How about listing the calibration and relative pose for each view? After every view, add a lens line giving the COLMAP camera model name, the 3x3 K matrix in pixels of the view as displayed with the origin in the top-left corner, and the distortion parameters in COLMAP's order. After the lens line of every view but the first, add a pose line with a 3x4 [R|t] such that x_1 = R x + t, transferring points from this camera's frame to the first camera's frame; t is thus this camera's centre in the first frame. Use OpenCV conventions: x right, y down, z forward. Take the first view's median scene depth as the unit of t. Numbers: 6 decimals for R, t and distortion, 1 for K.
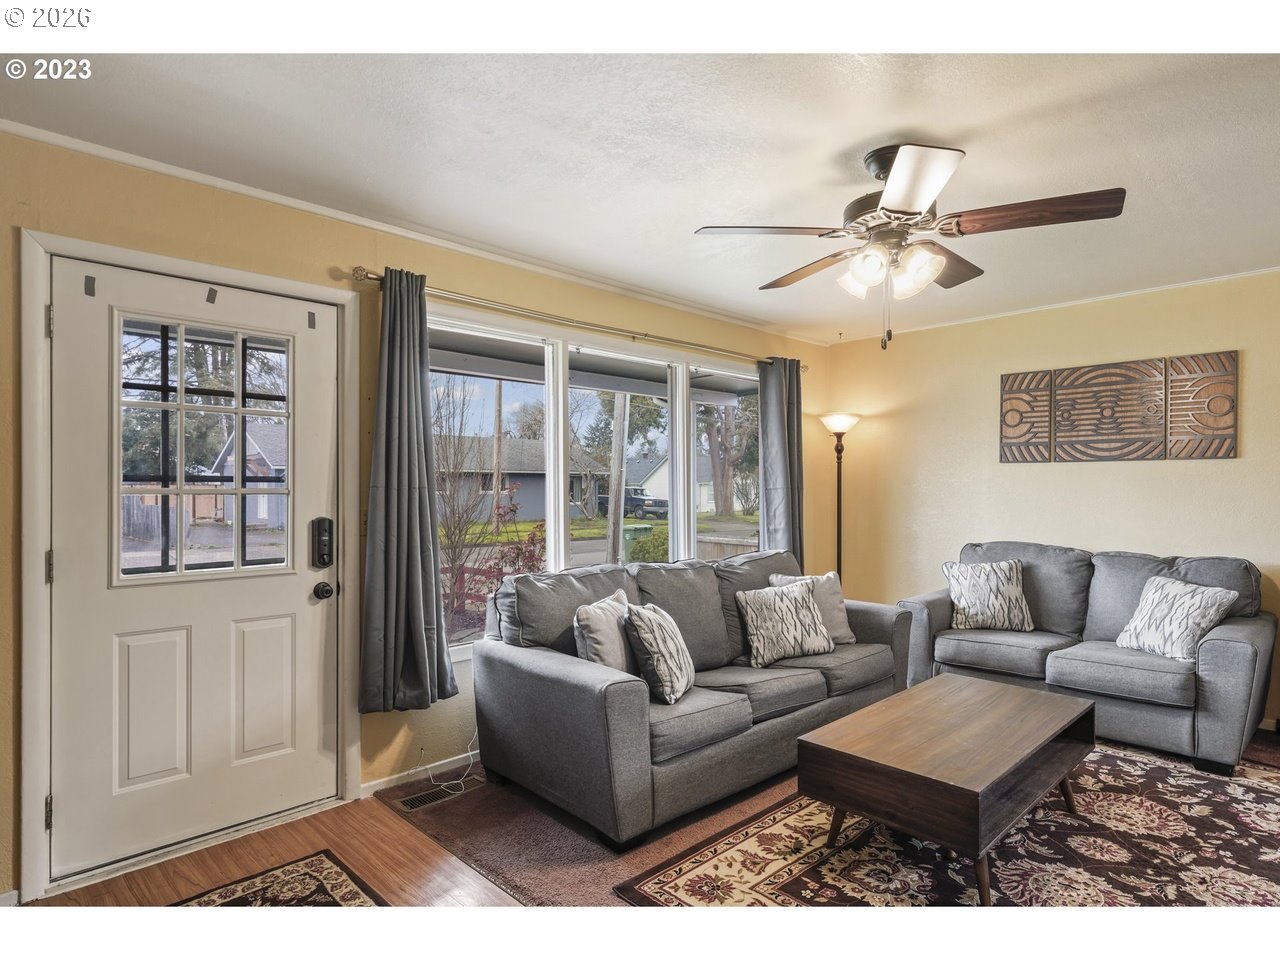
lens RADIAL K [[676.0, 0, 628.4], [0, 676.0, 485.9], [0, 0, 1]] dist [0.006842, -0.002190]
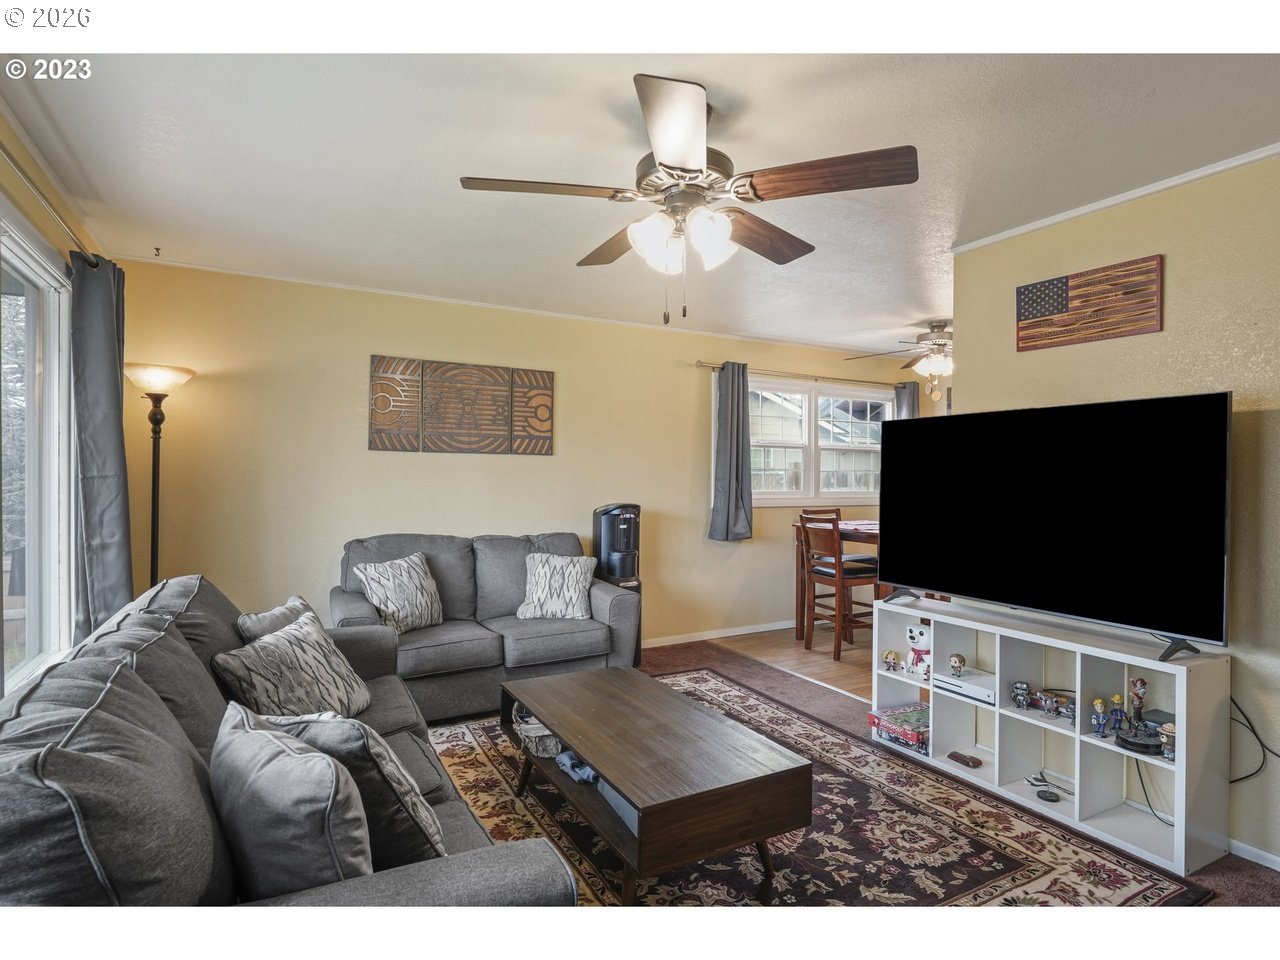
lens RADIAL K [[676.0, 0, 649.0], [0, 676.0, 478.1], [0, 0, 1]] dist [0.006842, -0.002190]
pose [[0.268351, 0.001681, 0.963320, -0.290335], [-0.011156, 0.999937, 0.001363, -0.001392], [-0.963257, -0.011113, 0.268353, 0.470419]]
